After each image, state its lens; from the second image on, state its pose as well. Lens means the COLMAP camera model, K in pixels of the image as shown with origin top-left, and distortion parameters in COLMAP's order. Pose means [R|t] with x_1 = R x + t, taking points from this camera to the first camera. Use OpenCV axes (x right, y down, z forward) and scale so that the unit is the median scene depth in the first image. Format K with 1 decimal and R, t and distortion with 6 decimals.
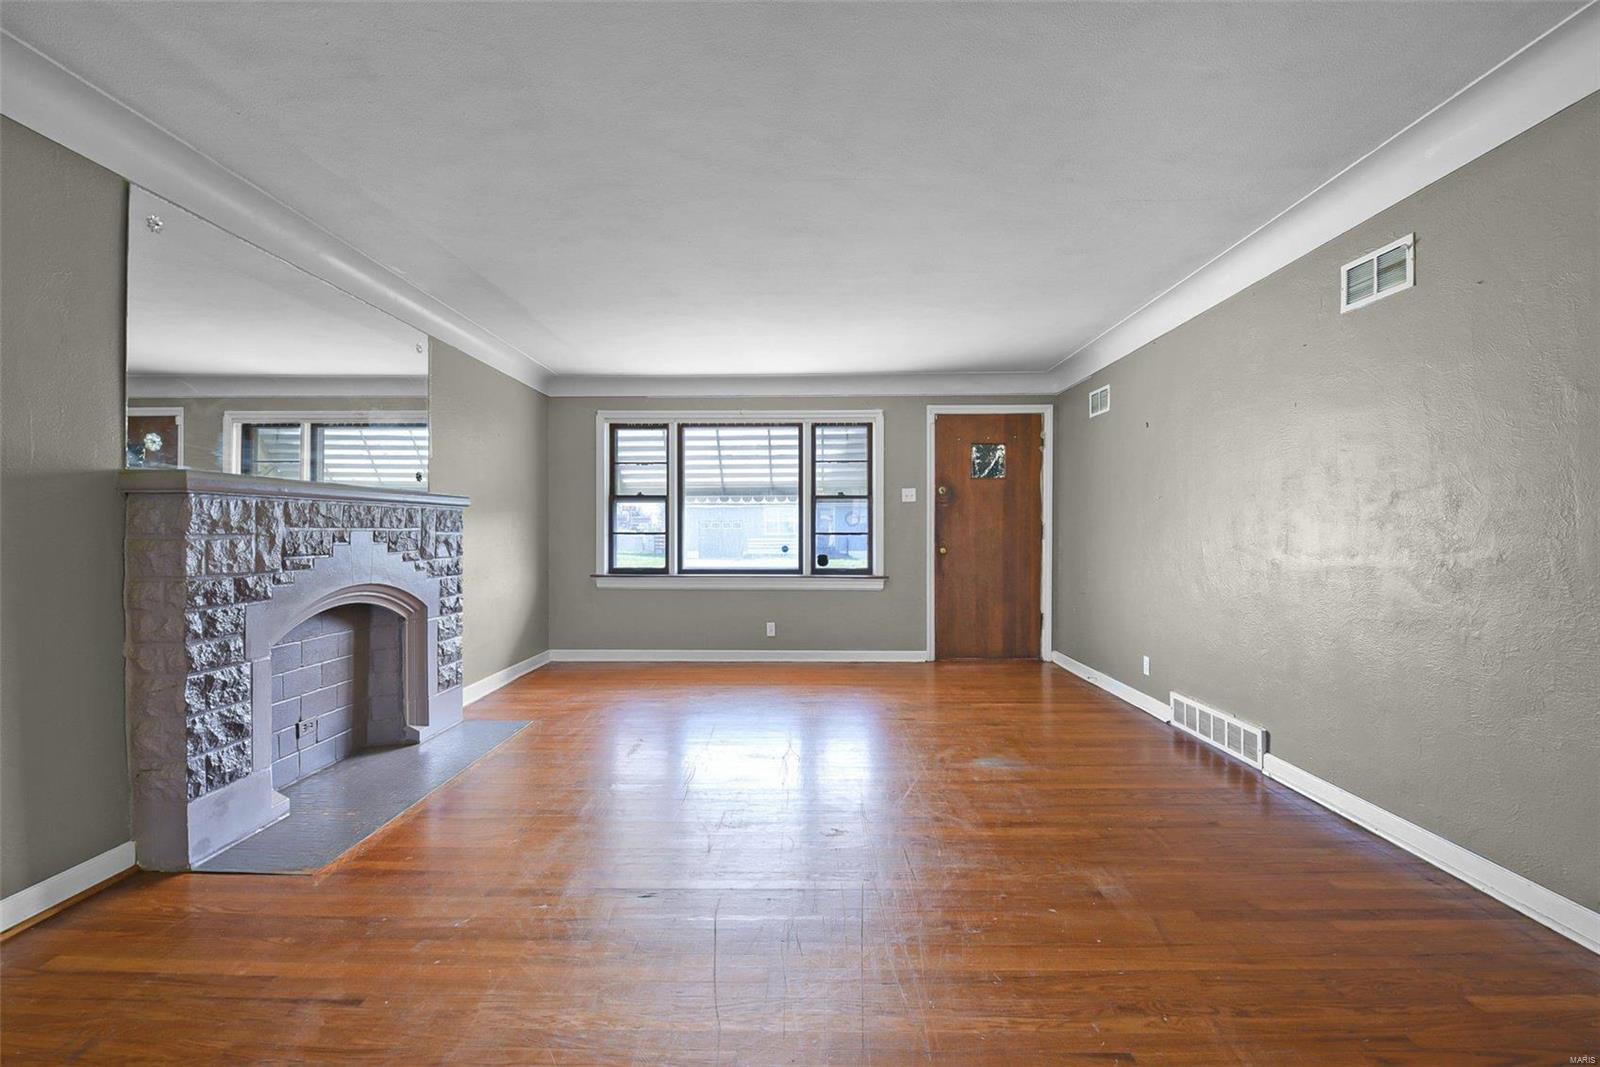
lens RADIAL K [[692.7, 0, 791.4], [0, 692.7, 534.0], [0, 0, 1]] dist [-0.000860, -0.008053]
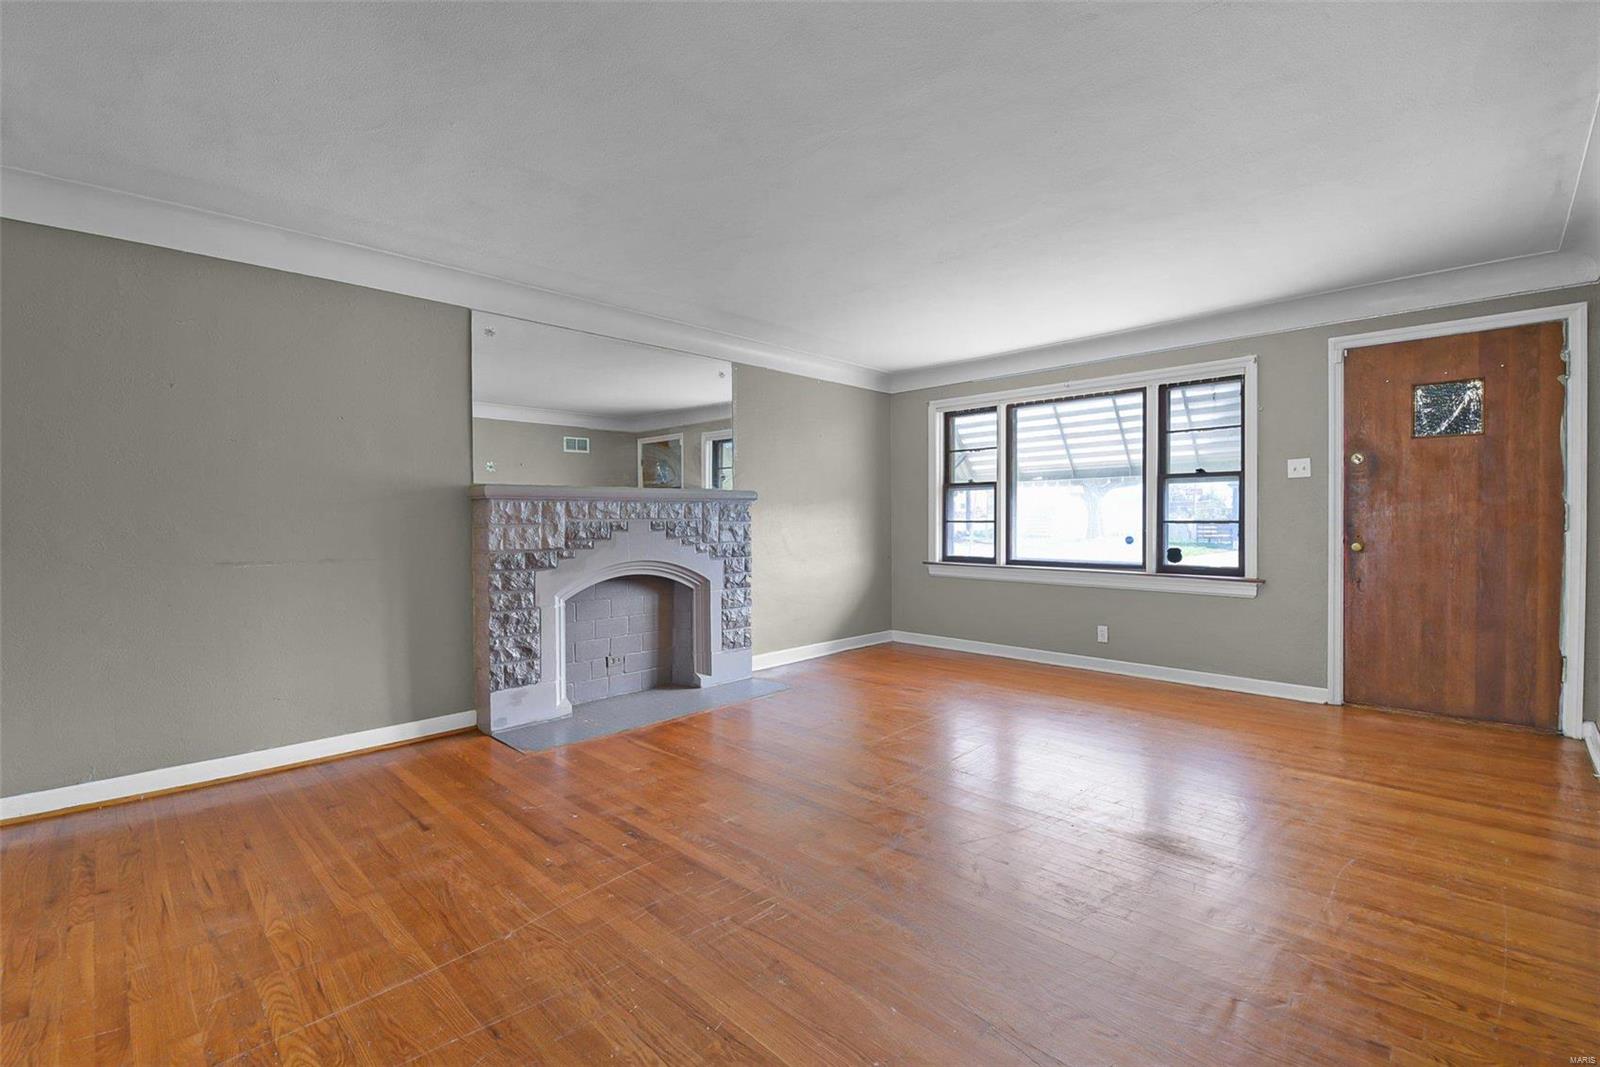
lens RADIAL K [[692.7, 0, 800.7], [0, 692.7, 525.9], [0, 0, 1]] dist [-0.000860, -0.008053]
pose [[0.726604, 0.004607, -0.687041, 0.289528], [0.001715, 0.999962, 0.008519, -0.003458], [0.687054, -0.007368, 0.726569, 0.126382]]
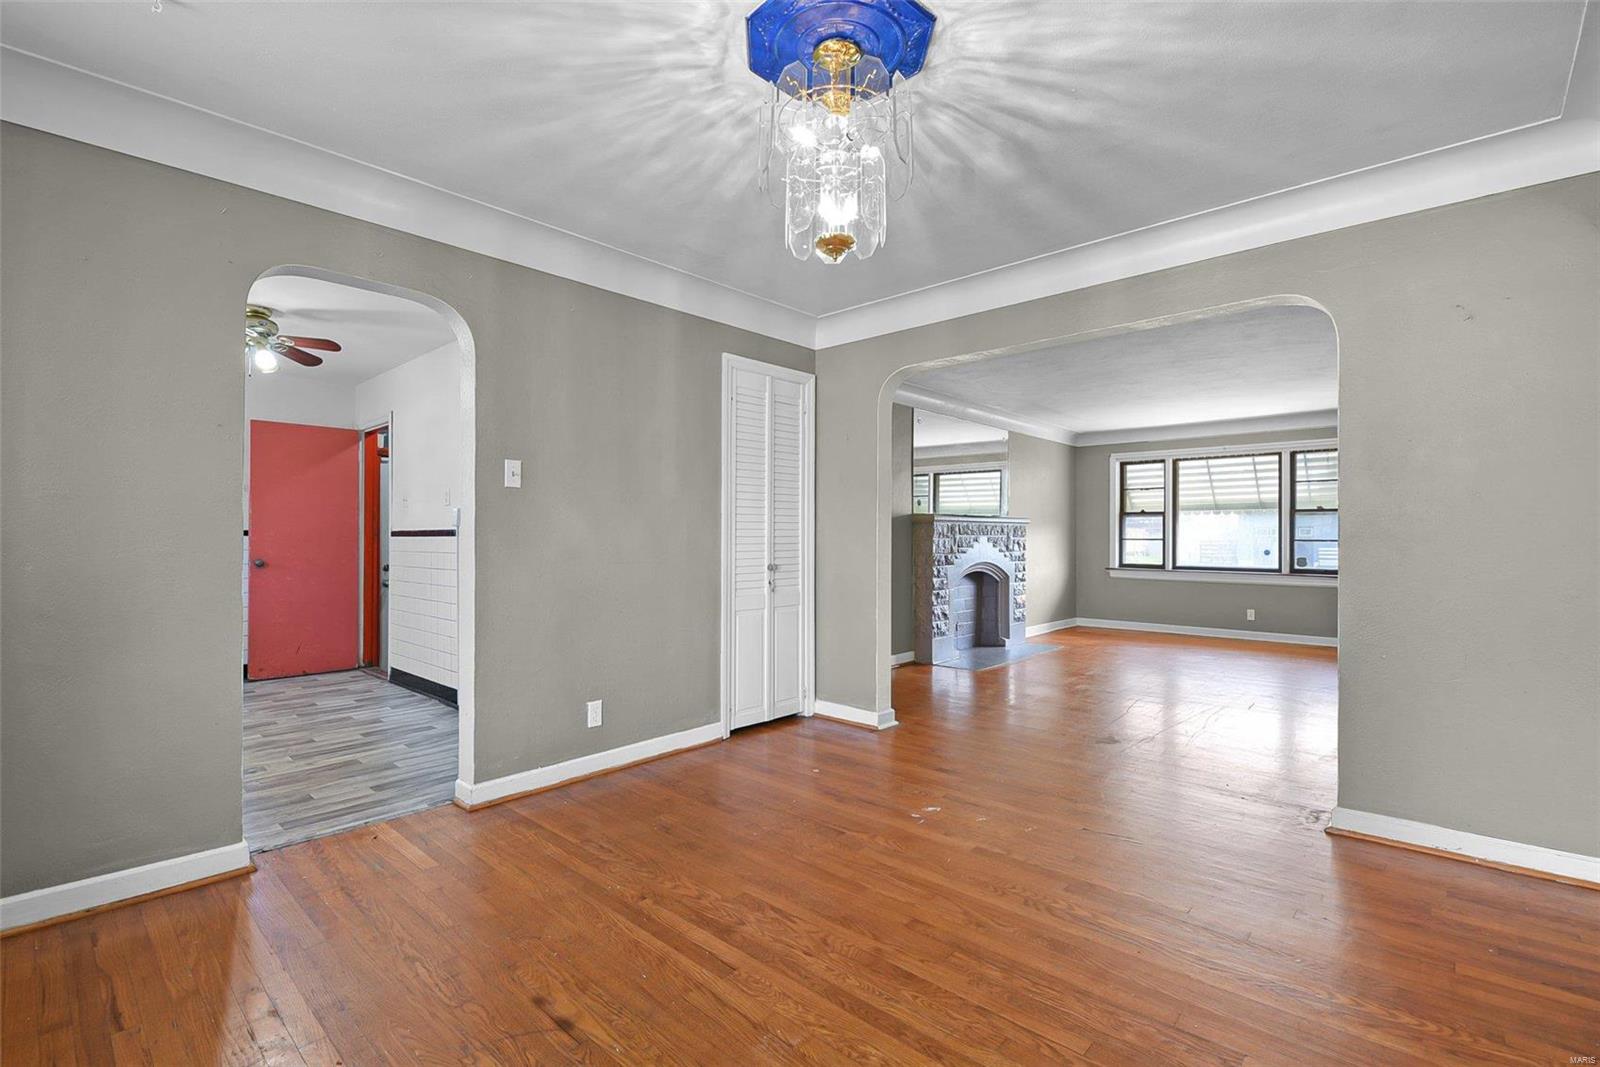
lens RADIAL K [[708.9, 0, 798.0], [0, 708.9, 532.8], [0, 0, 1]] dist [-0.009719, -0.001913]
pose [[0.748587, -0.001129, -0.663036, 0.211332], [-0.007099, 0.999928, -0.009719, 0.004833], [0.662999, 0.011982, 0.748524, -0.539165]]
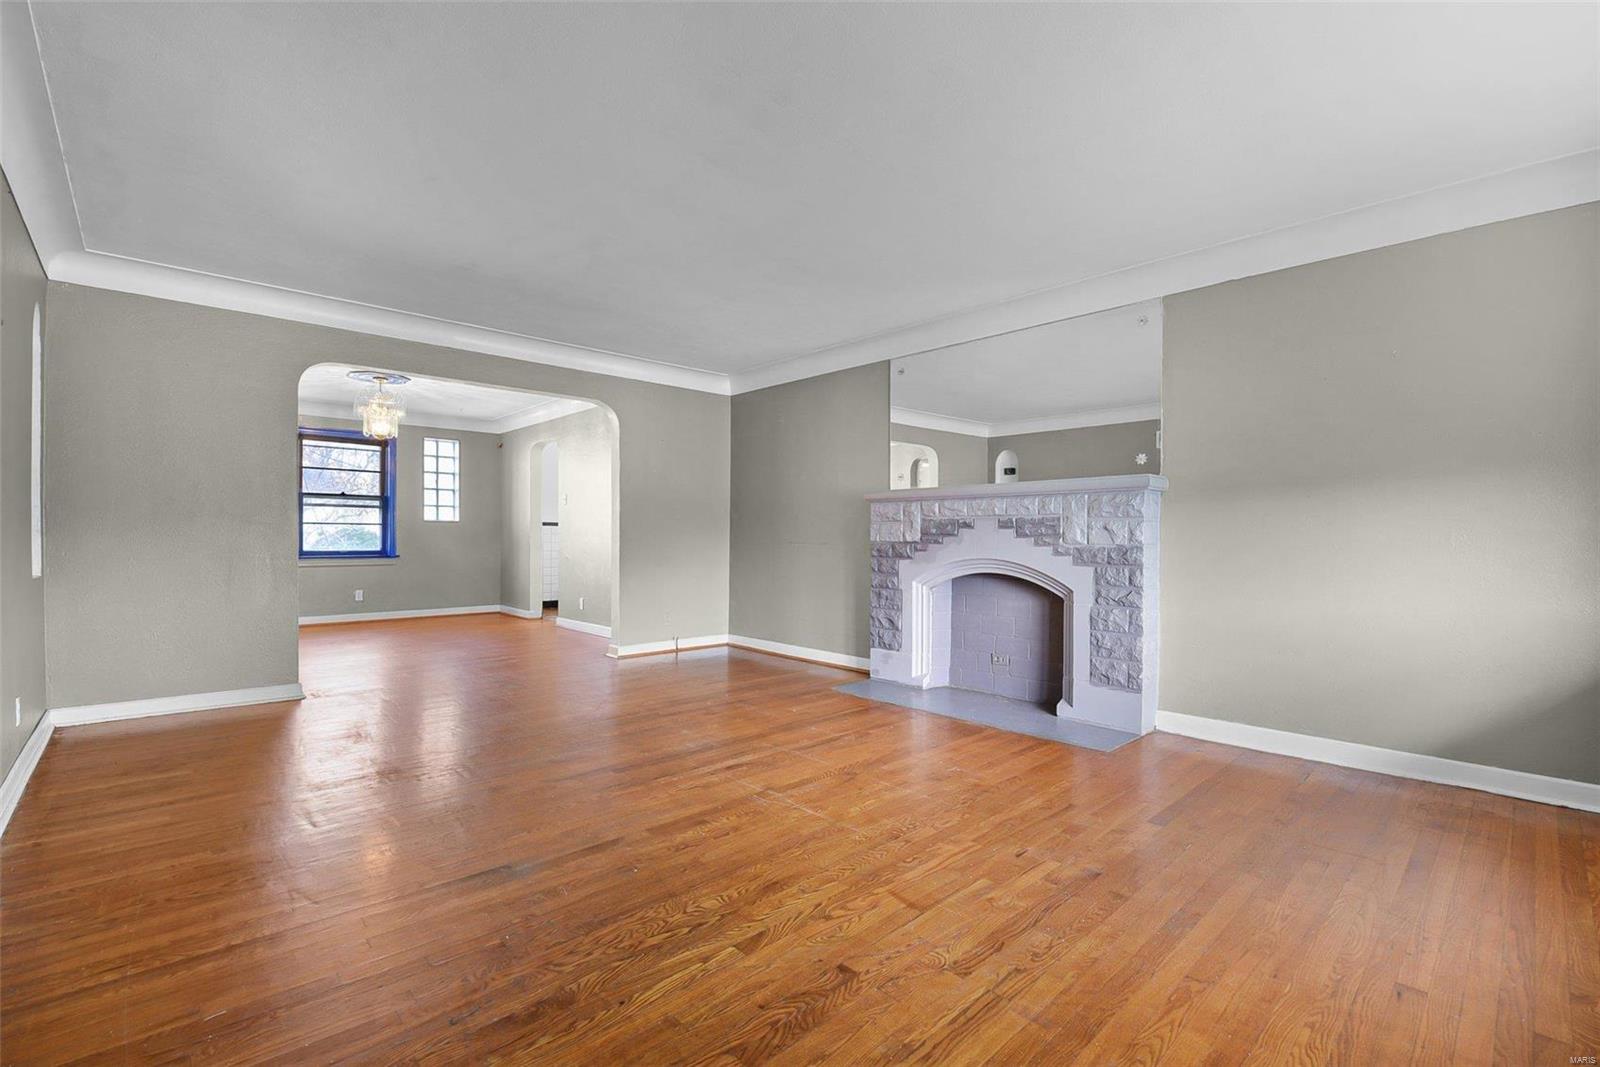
lens RADIAL K [[692.7, 0, 788.7], [0, 692.7, 545.8], [0, 0, 1]] dist [-0.000860, -0.008053]
pose [[-0.718420, 0.009123, -0.695550, 0.308607], [-0.007340, 0.999759, 0.020695, 0.012489], [0.695571, 0.019973, -0.718180, 0.911525]]
